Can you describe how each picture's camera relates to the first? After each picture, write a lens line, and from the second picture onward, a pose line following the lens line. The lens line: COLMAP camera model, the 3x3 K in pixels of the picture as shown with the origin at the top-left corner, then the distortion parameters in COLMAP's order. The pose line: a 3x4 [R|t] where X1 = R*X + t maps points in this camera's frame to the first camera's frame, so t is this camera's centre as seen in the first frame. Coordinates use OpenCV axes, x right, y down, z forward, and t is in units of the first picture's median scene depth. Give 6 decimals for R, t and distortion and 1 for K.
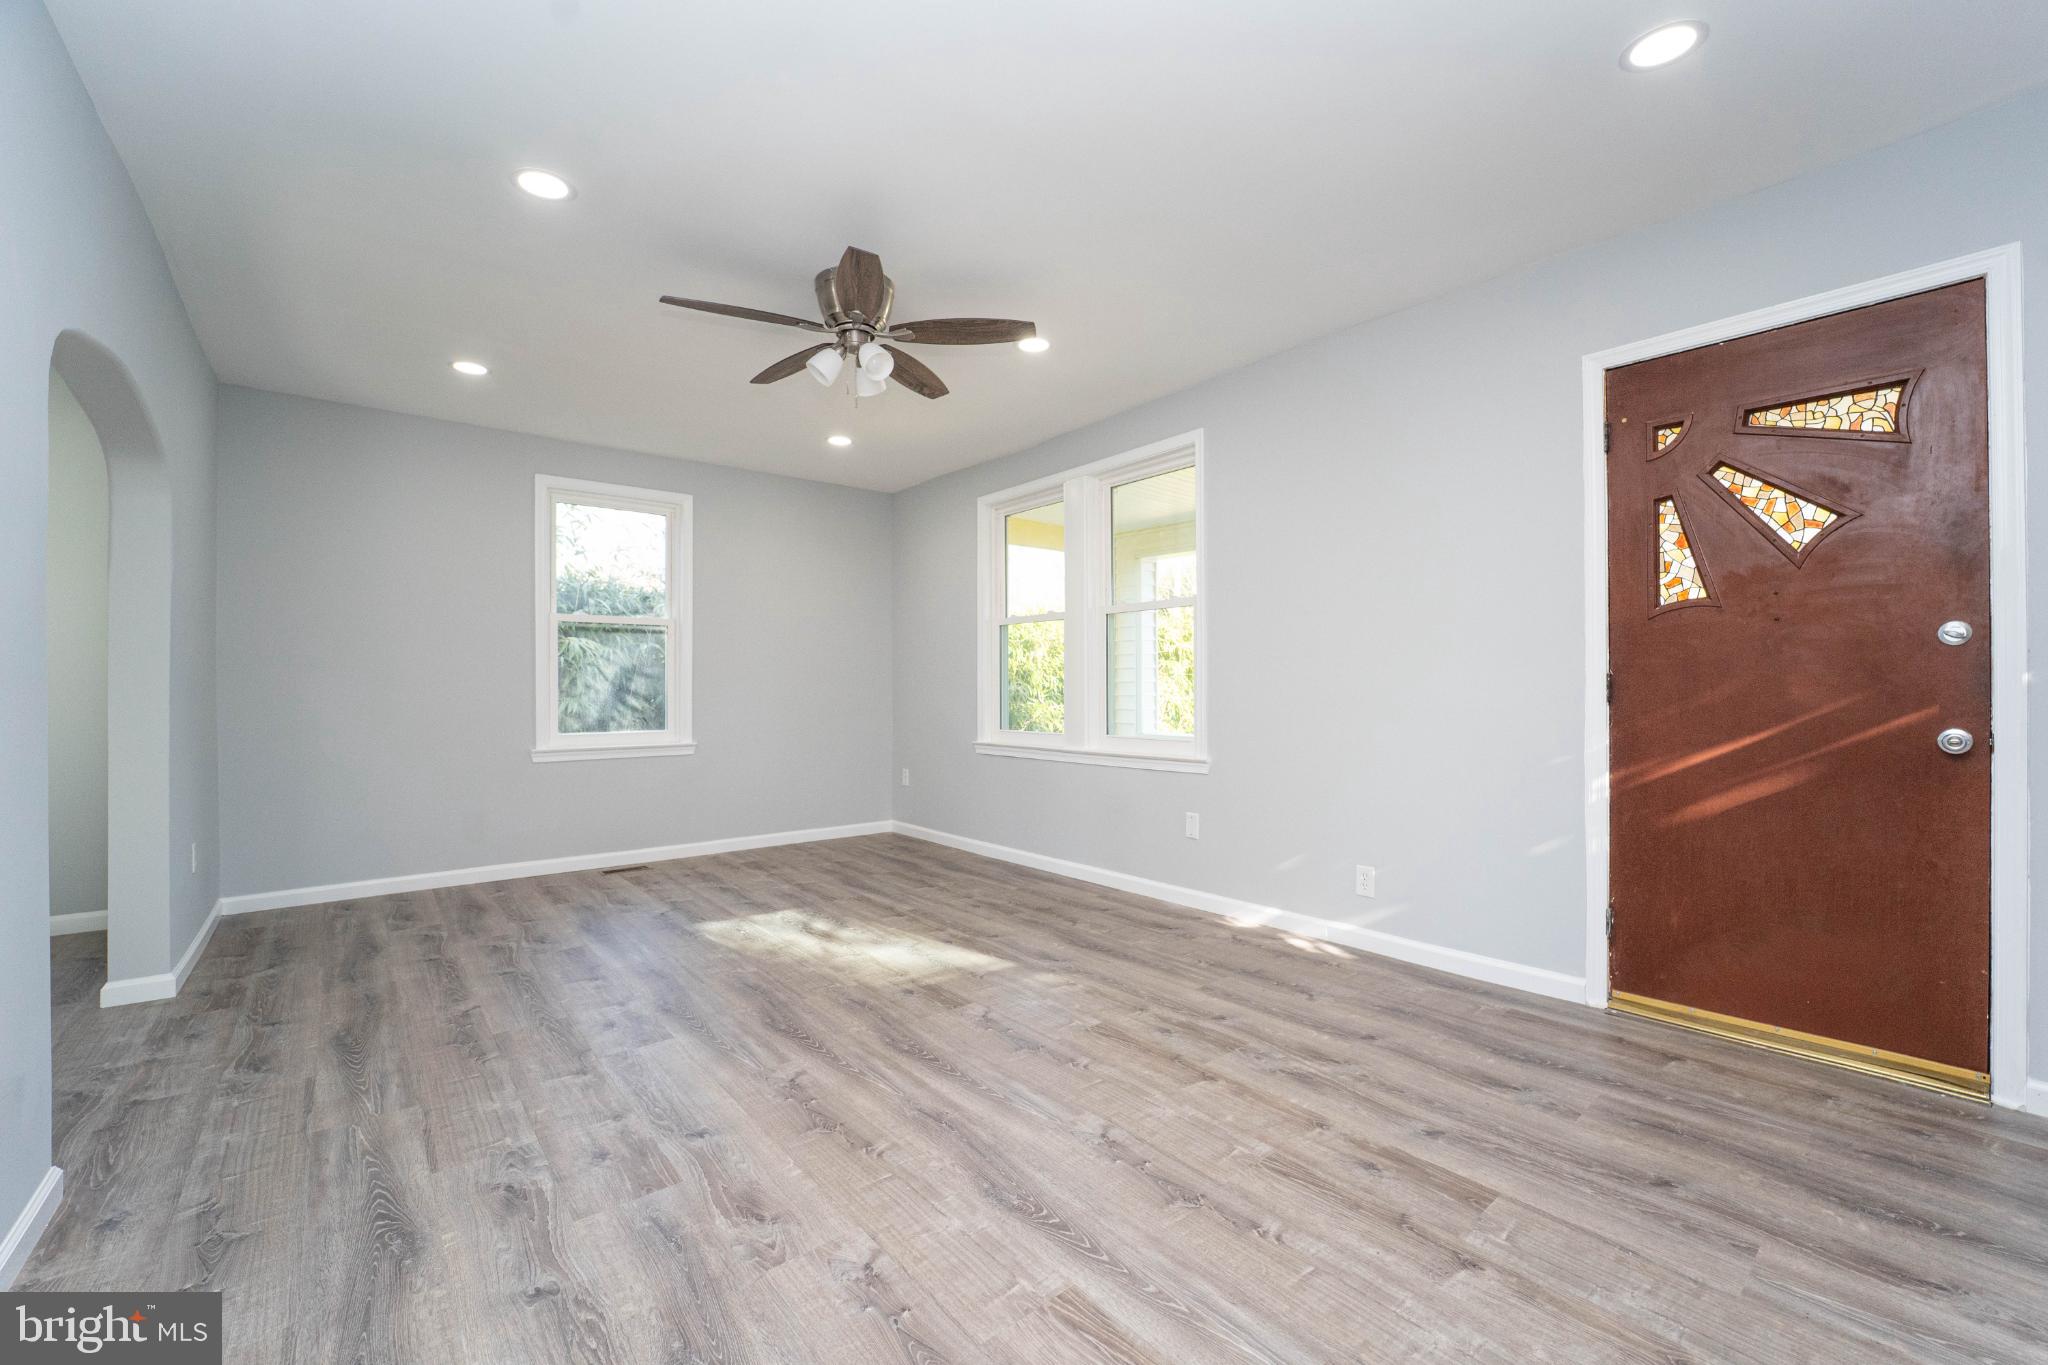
lens RADIAL K [[827.5, 0, 1033.0], [0, 827.5, 683.5], [0, 0, 1]] dist [-0.021397, -0.000091]
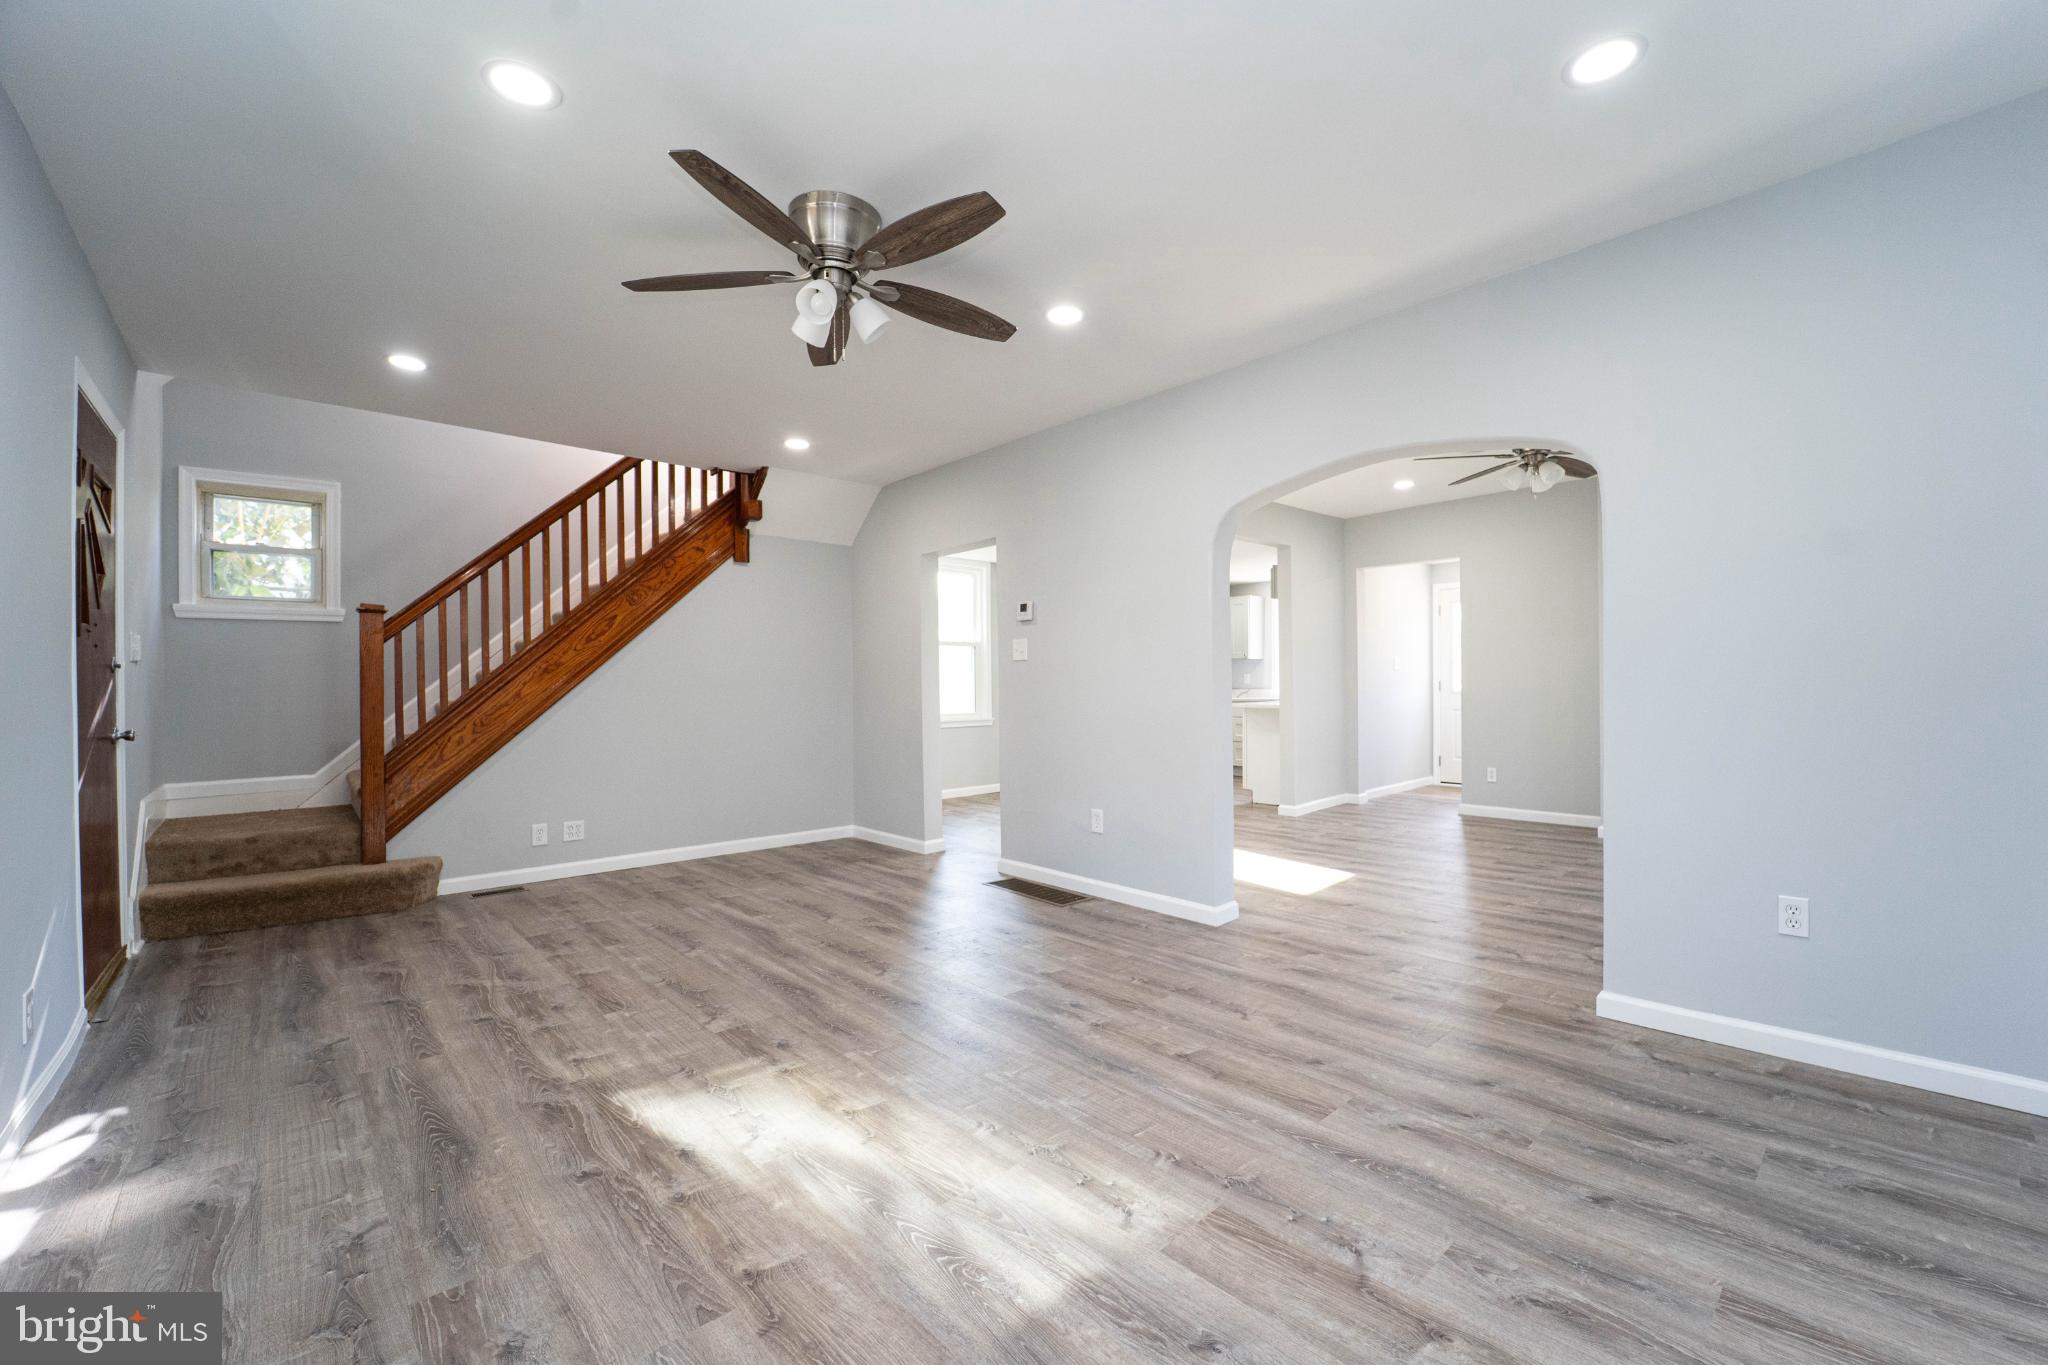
lens RADIAL K [[834.5, 0, 1046.0], [0, 834.5, 691.3], [0, 0, 1]] dist [-0.023342, -0.000262]
pose [[-0.998087, 0.014442, -0.060107, -0.421960], [0.014233, 0.999891, 0.003889, 0.004344], [0.060157, 0.003026, -0.998184, 2.094198]]
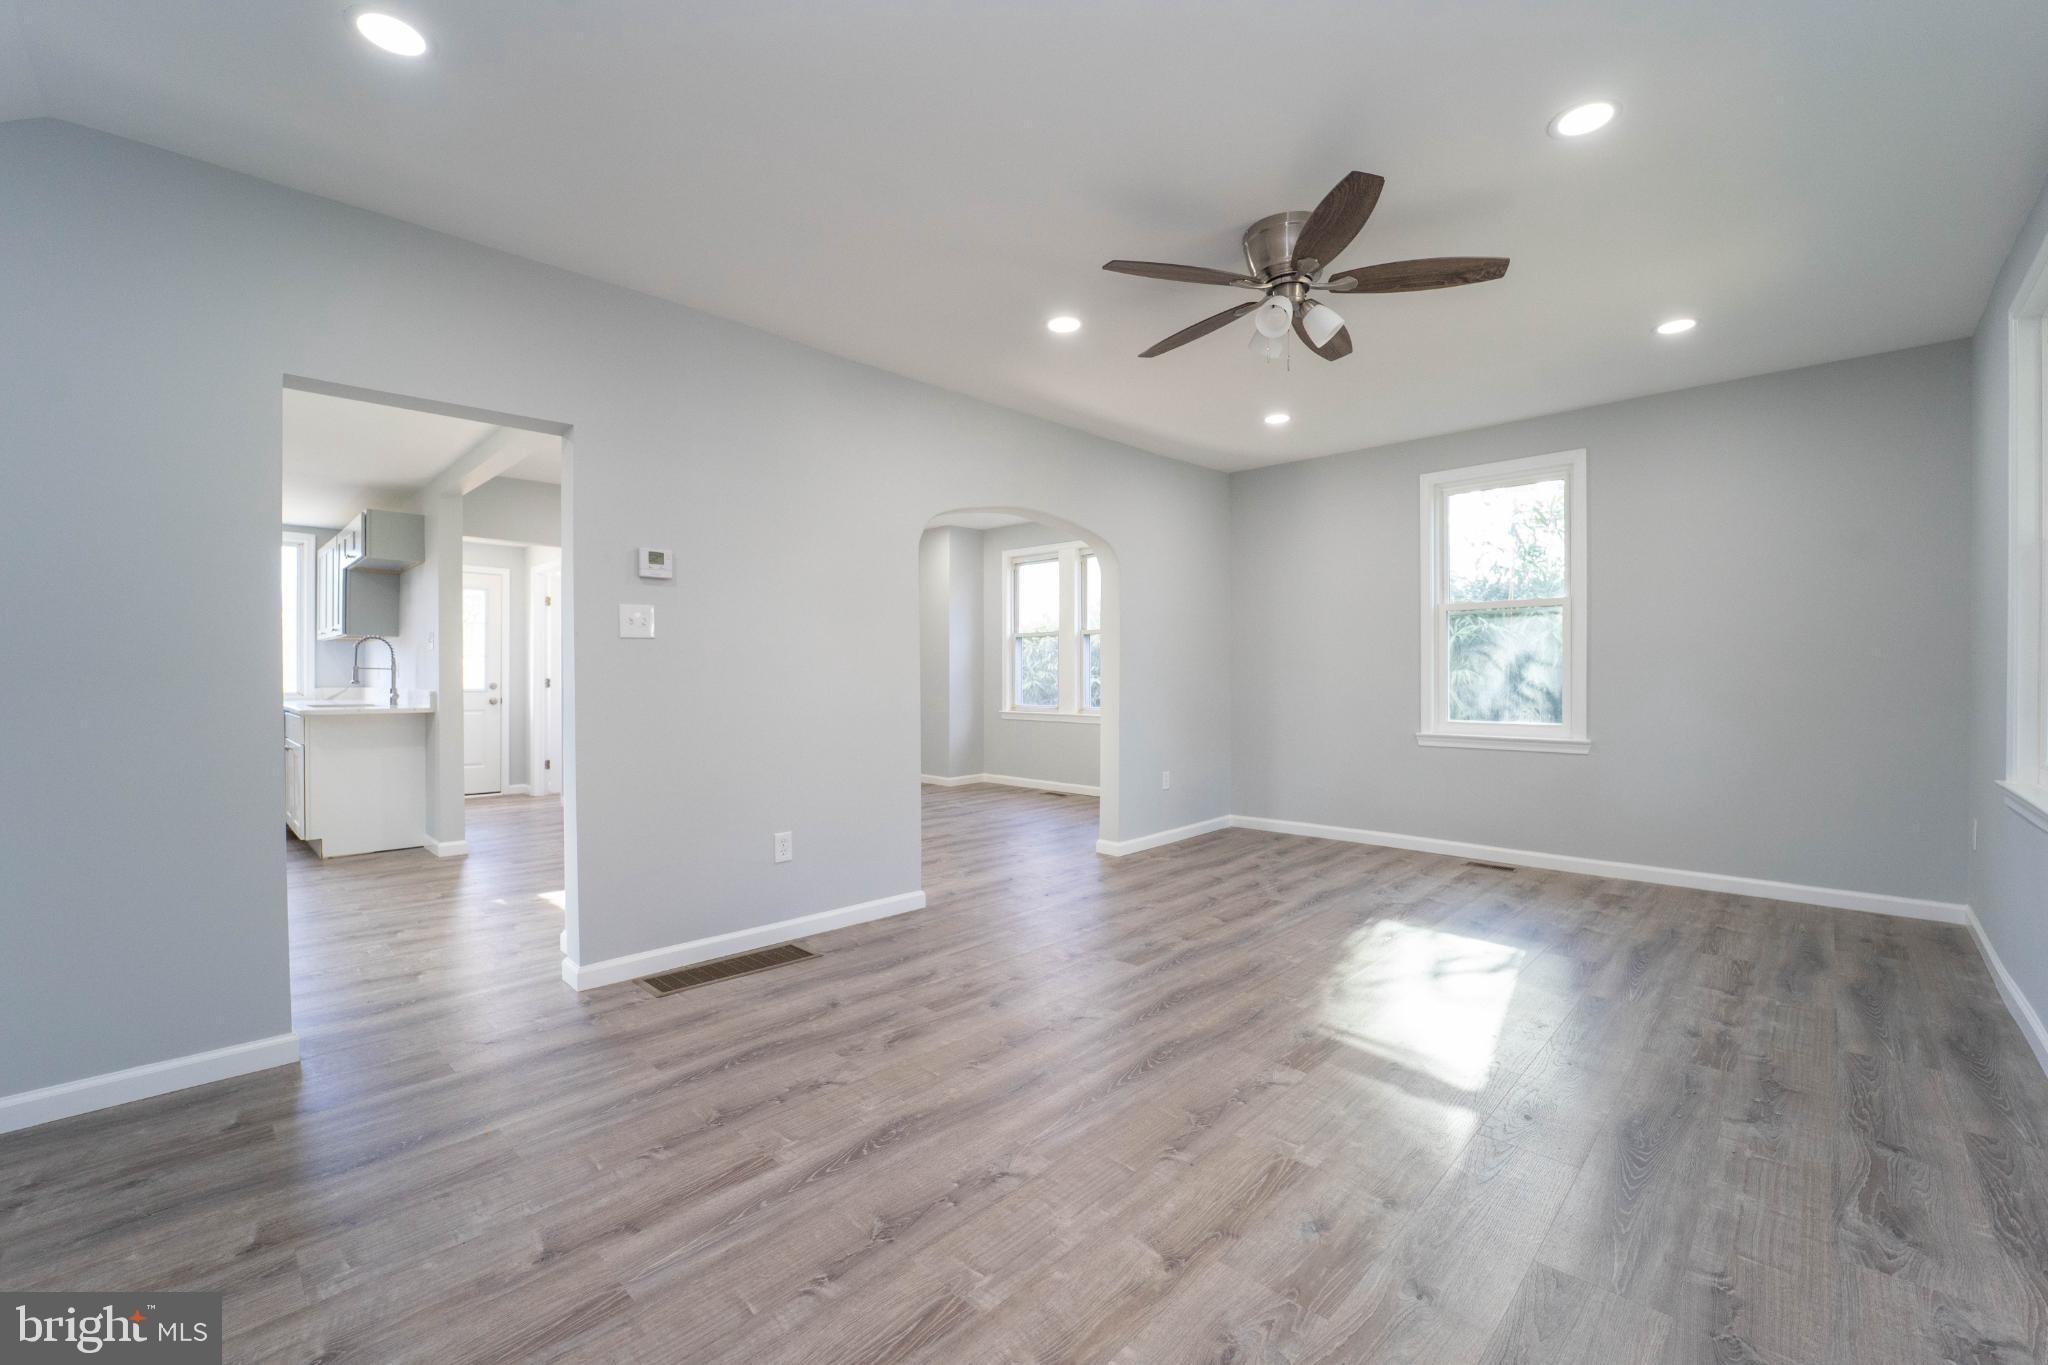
lens RADIAL K [[834.5, 0, 1046.0], [0, 834.5, 691.3], [0, 0, 1]] dist [-0.023342, -0.000262]
pose [[0.117242, 0.022401, -0.992851, 0.741770], [0.006302, 0.999709, 0.023300, -0.005850], [0.993083, -0.008989, 0.117067, 0.703938]]
